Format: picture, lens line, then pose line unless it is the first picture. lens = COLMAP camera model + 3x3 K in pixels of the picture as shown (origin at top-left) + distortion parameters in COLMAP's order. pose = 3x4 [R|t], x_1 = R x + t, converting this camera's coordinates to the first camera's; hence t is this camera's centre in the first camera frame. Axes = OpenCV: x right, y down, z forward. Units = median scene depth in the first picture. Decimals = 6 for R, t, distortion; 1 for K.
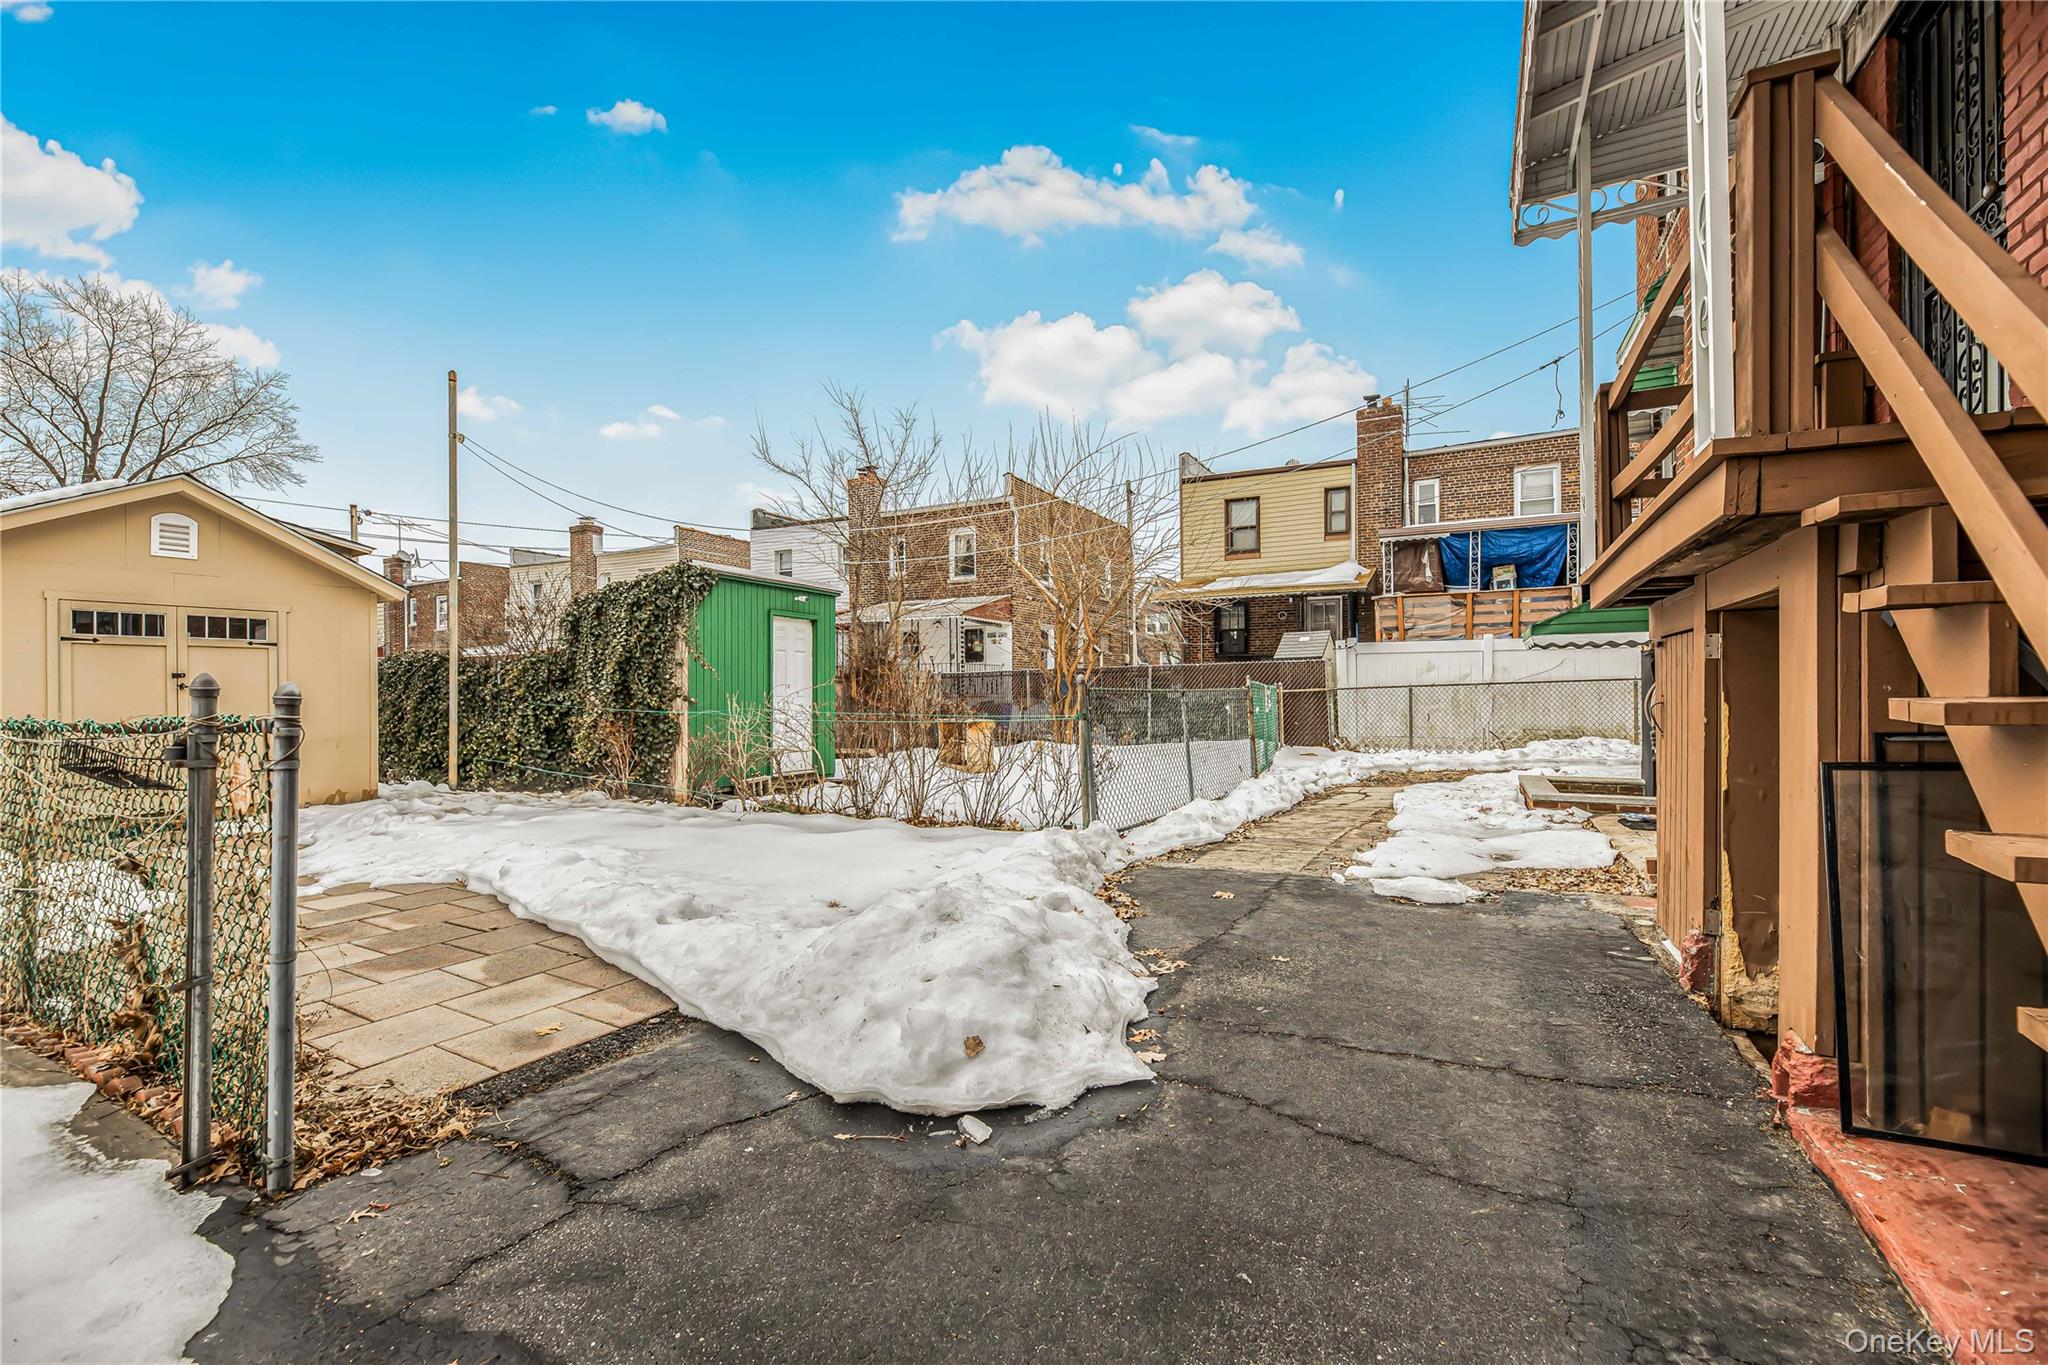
lens RADIAL K [[840.0, 0, 1027.6], [0, 840.0, 685.2], [0, 0, 1]] dist [-0.000182, -0.002055]
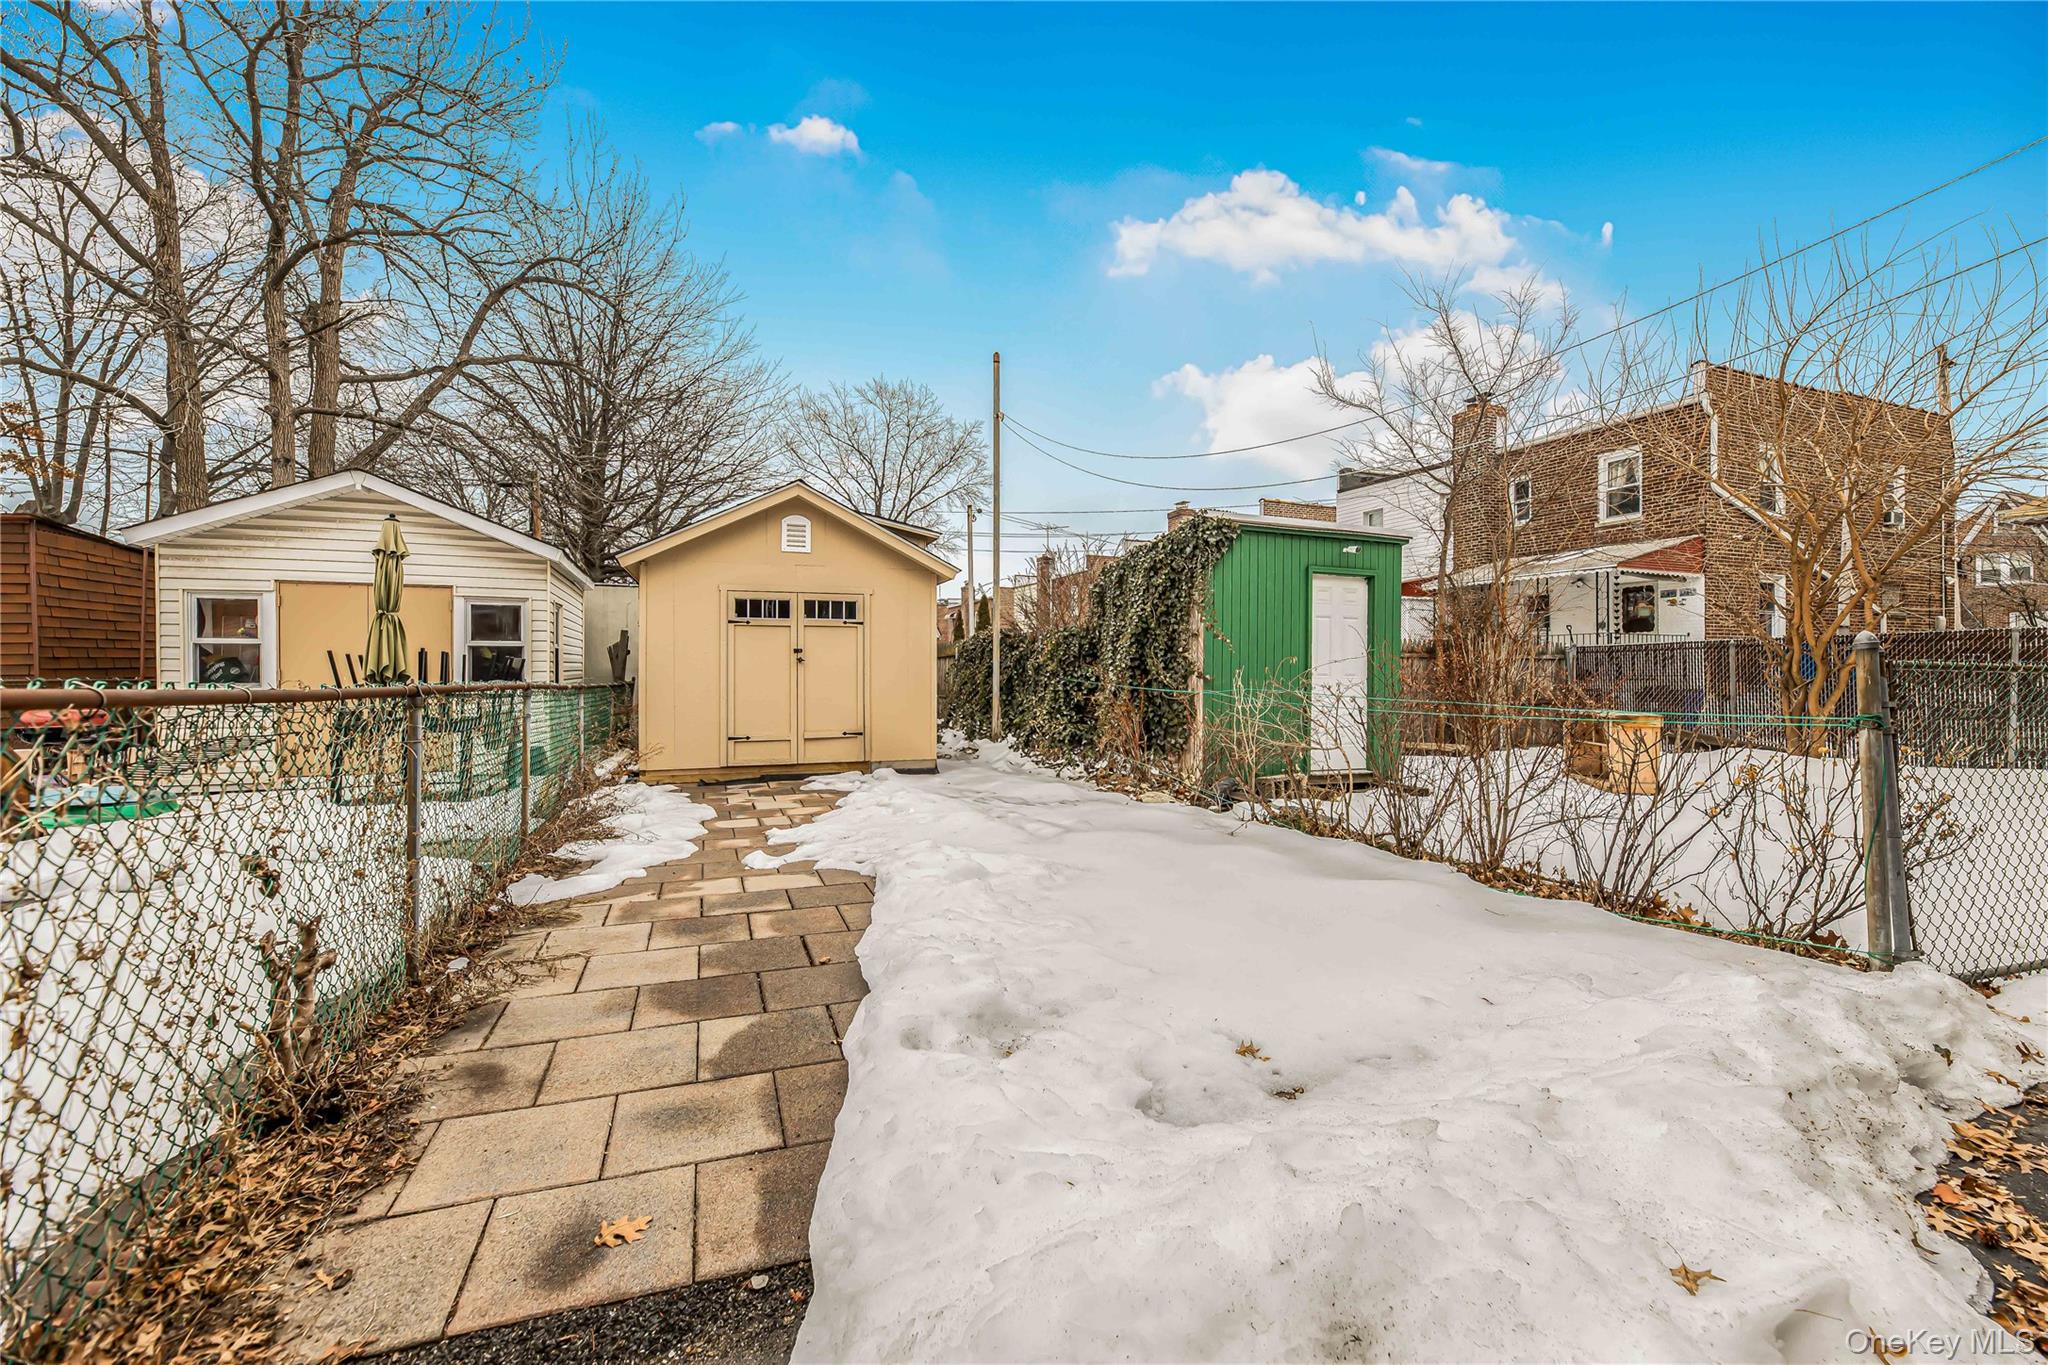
lens RADIAL K [[840.0, 0, 1021.5], [0, 840.0, 670.7], [0, 0, 1]] dist [-0.000182, -0.002055]
pose [[0.760899, 0.007831, -0.648823, 0.005593], [-0.003122, 0.999960, 0.008408, 0.004461], [0.648863, -0.004373, 0.760893, 0.233900]]
